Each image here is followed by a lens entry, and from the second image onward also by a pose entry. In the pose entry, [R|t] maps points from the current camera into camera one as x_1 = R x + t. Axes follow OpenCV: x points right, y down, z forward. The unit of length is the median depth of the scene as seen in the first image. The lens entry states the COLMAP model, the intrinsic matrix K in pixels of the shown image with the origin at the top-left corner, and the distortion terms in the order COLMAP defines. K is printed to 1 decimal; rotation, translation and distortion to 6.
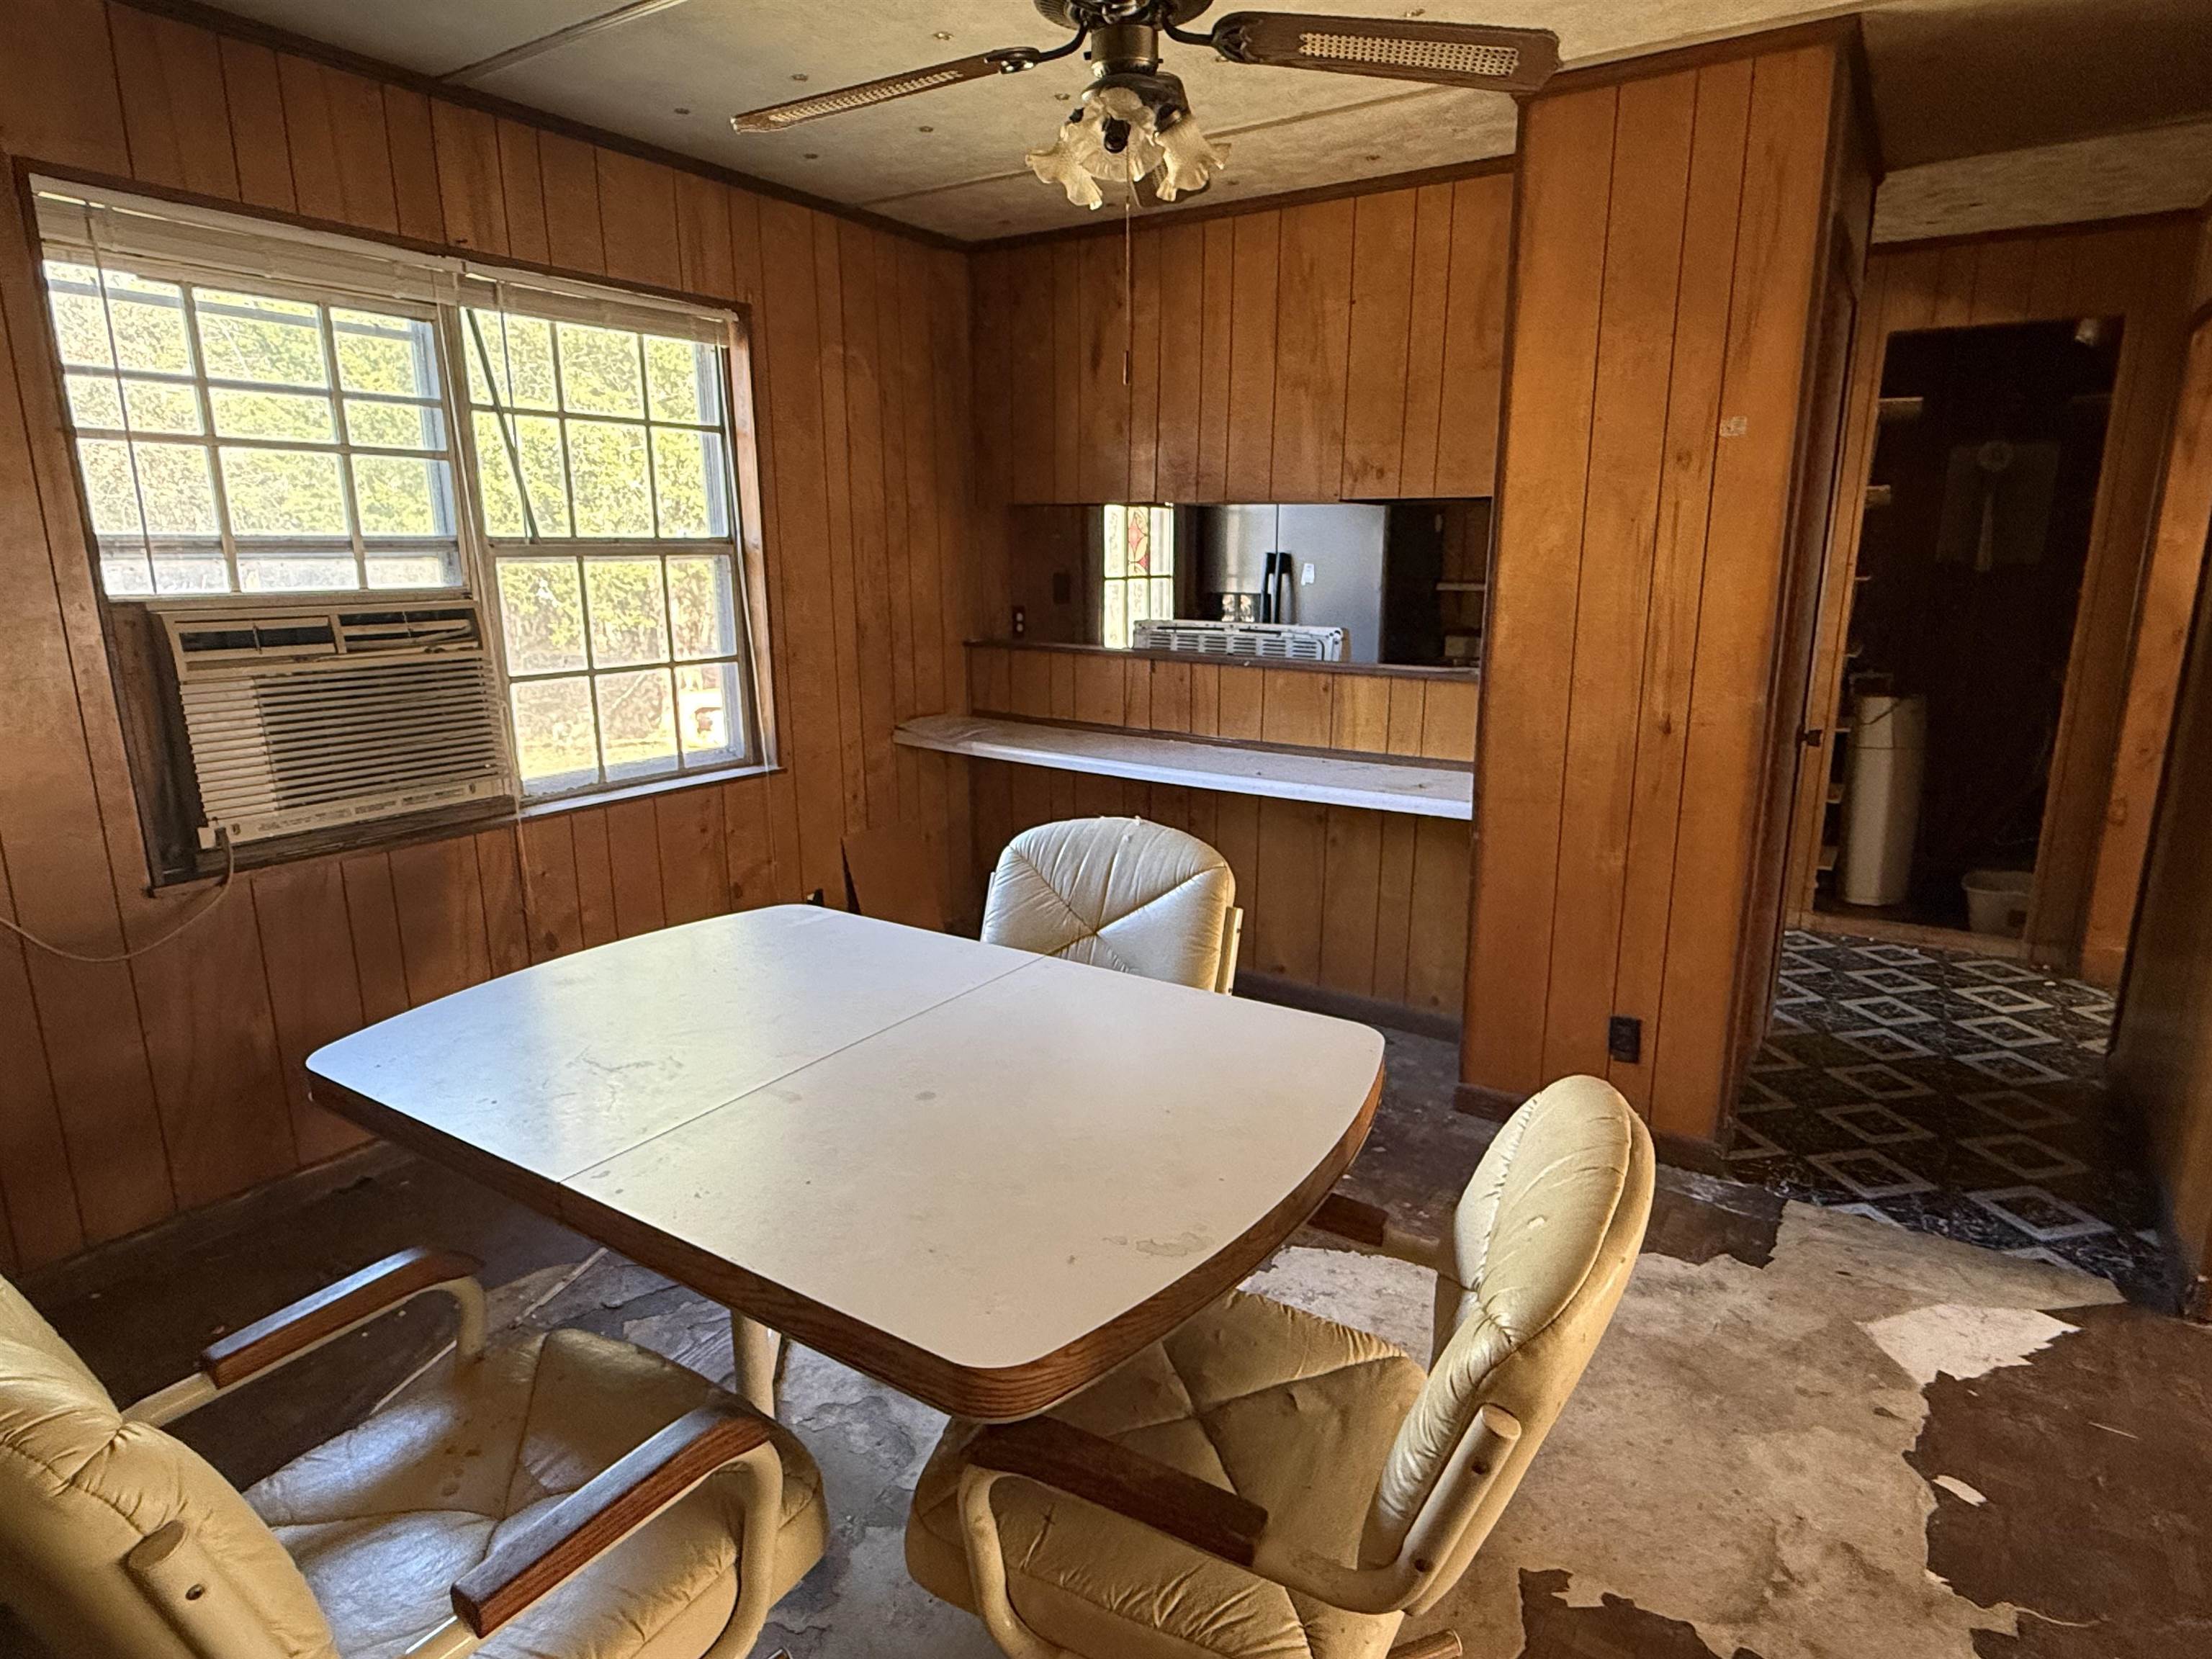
lens RADIAL K [[1213.6, 0, 1096.0], [0, 1213.6, 831.4], [0, 0, 1]] dist [0.001643, -0.001960]
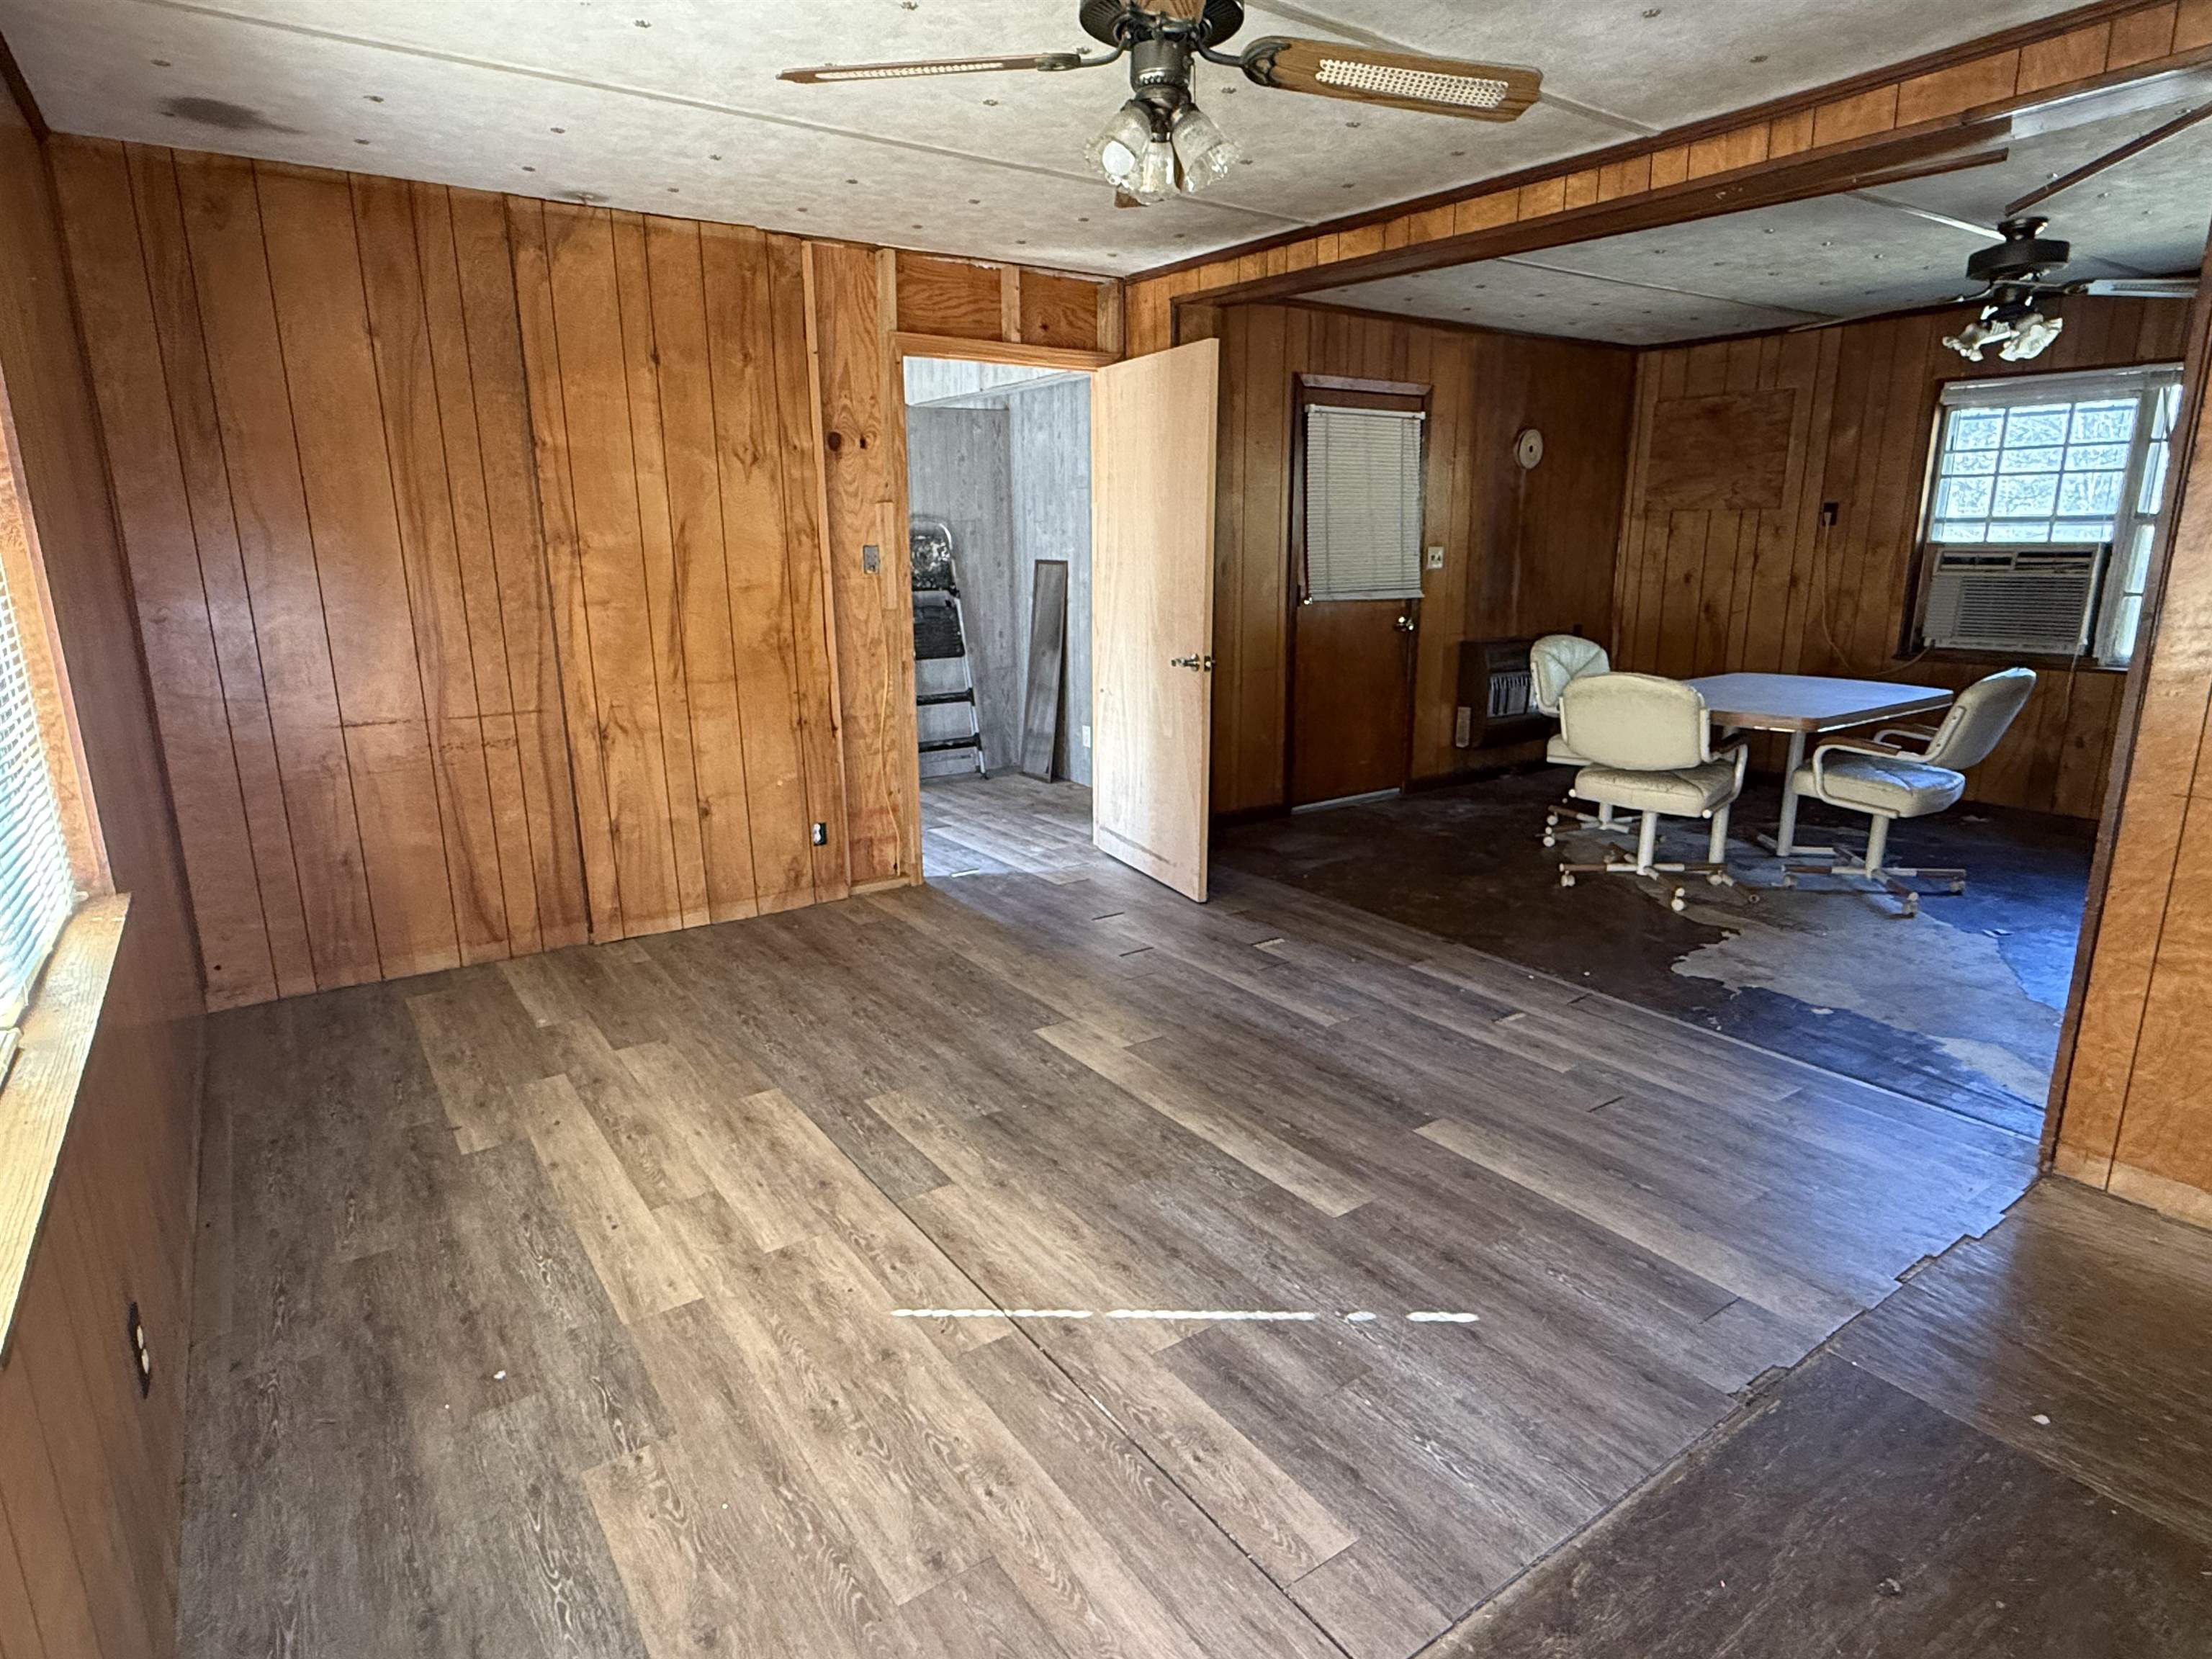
lens RADIAL K [[1213.6, 0, 1100.4], [0, 1213.6, 837.4], [0, 0, 1]] dist [0.001643, -0.001960]
pose [[-0.368867, 0.233040, -0.899794, 1.825862], [-0.200125, 0.925443, 0.321724, -0.070430], [0.907682, 0.298744, -0.294728, 0.283715]]
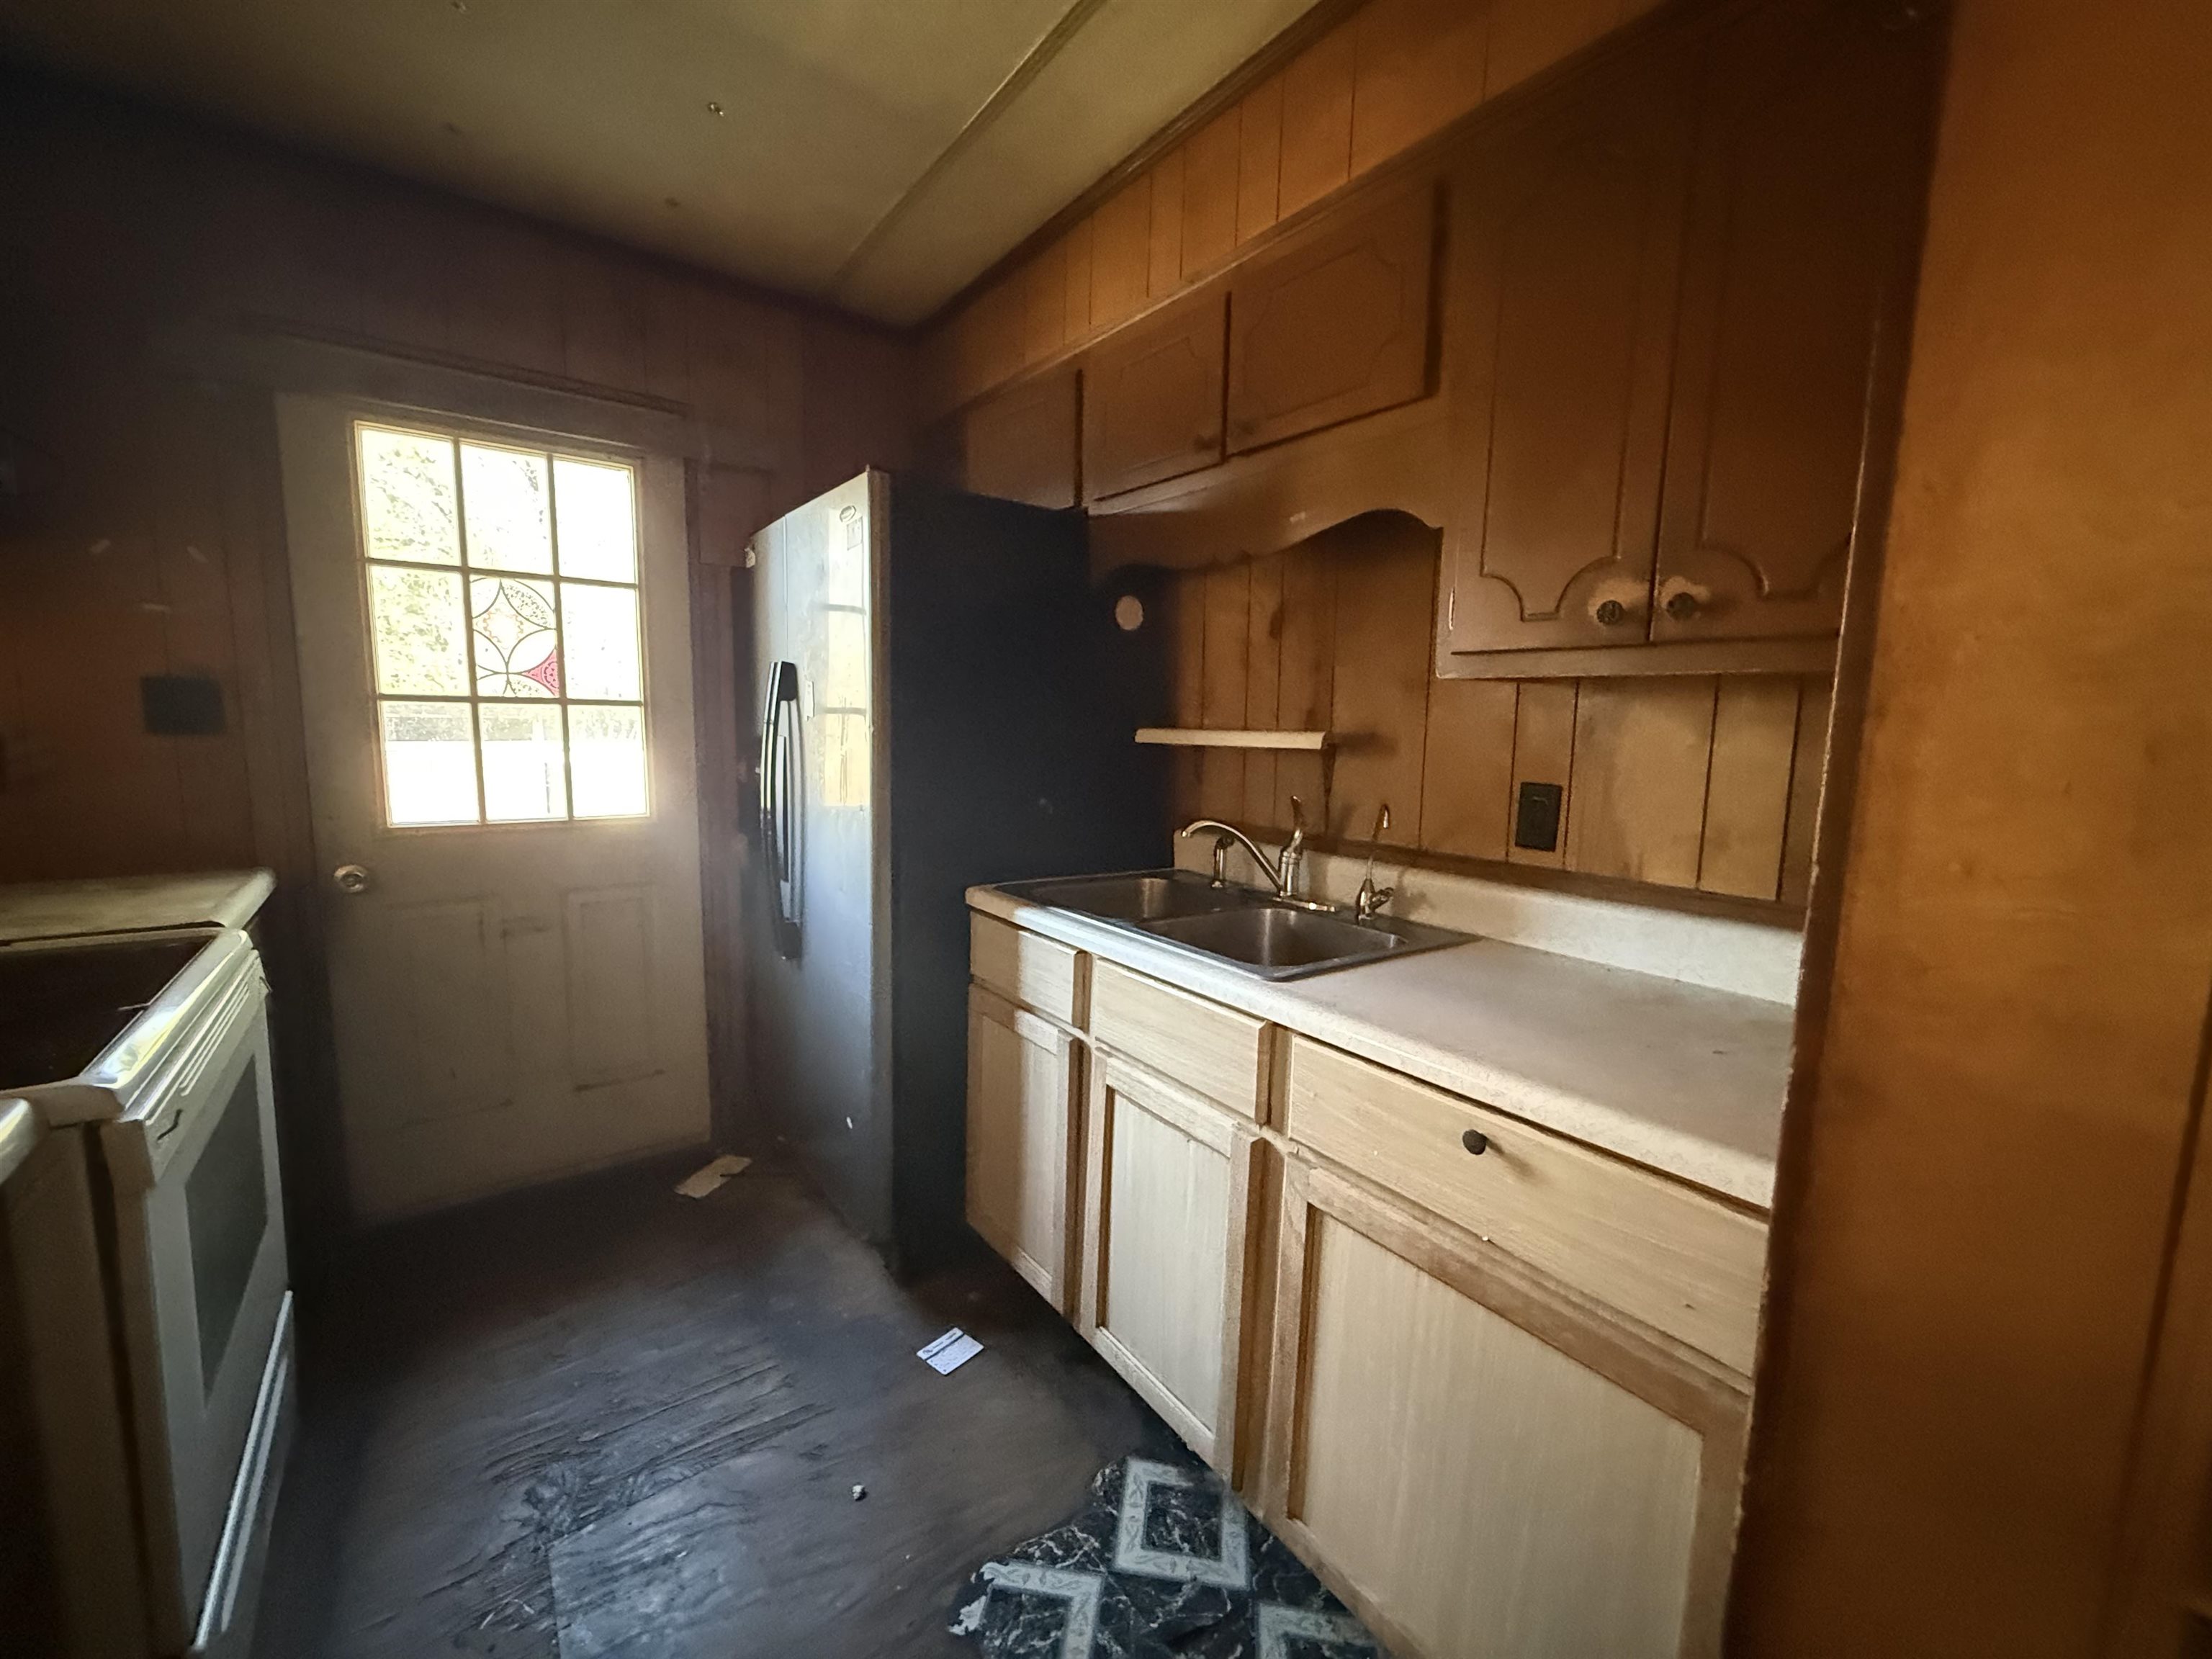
lens RADIAL K [[878.4, 0, 1103.4], [0, 878.4, 827.1], [0, 0, 1]] dist [-0.001216, 0.000377]
pose [[0.940125, 0.063516, -0.334858, 0.772289], [-0.099460, 0.990844, -0.091295, -0.251157], [0.325994, 0.119134, 0.937835, 1.276698]]
